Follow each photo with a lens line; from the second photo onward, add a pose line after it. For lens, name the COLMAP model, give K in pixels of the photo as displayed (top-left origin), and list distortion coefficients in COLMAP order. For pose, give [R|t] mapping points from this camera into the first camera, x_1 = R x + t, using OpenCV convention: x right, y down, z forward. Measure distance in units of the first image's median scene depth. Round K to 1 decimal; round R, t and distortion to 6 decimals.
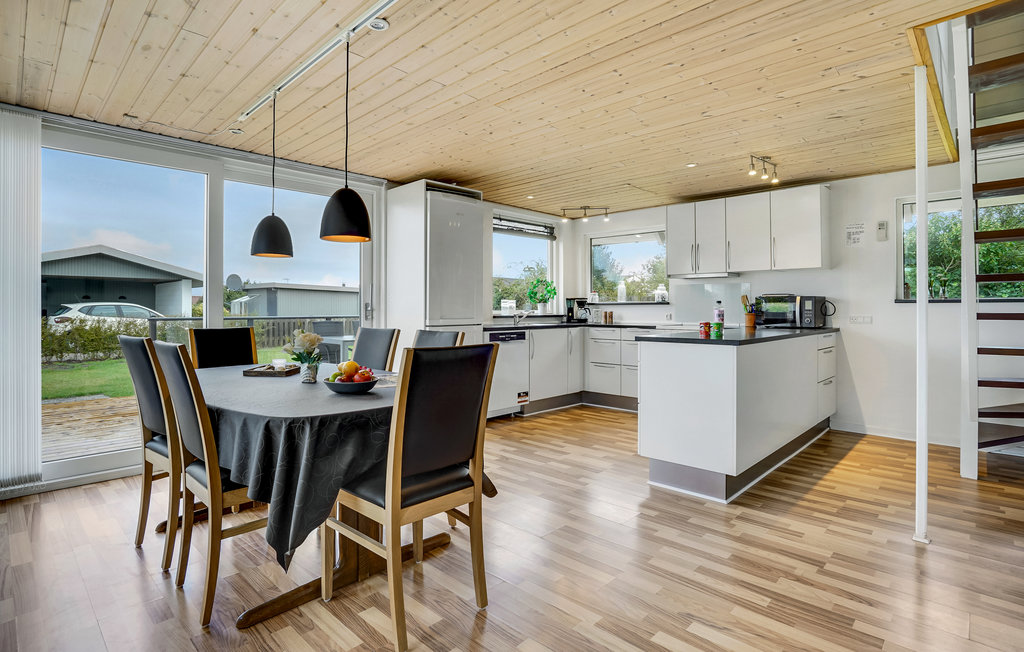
lens RADIAL K [[499.4, 0, 512.0], [0, 499.4, 326.0], [0, 0, 1]] dist [-0.000111, 0.000002]
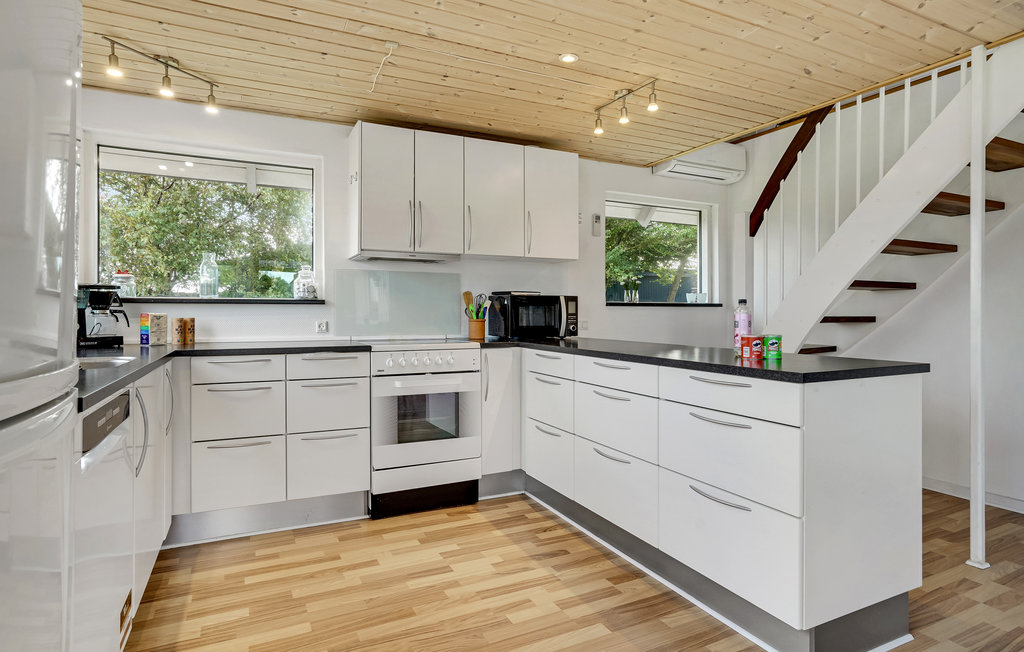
lens RADIAL K [[547.6, 0, 511.6], [0, 547.6, 310.6], [0, 0, 1]] dist [0.000489, 0.000418]
pose [[0.339448, 0.001440, 0.940624, -0.173057], [0.032355, 0.999389, -0.013206, -0.021395], [-0.940068, 0.034917, 0.339194, 0.603769]]
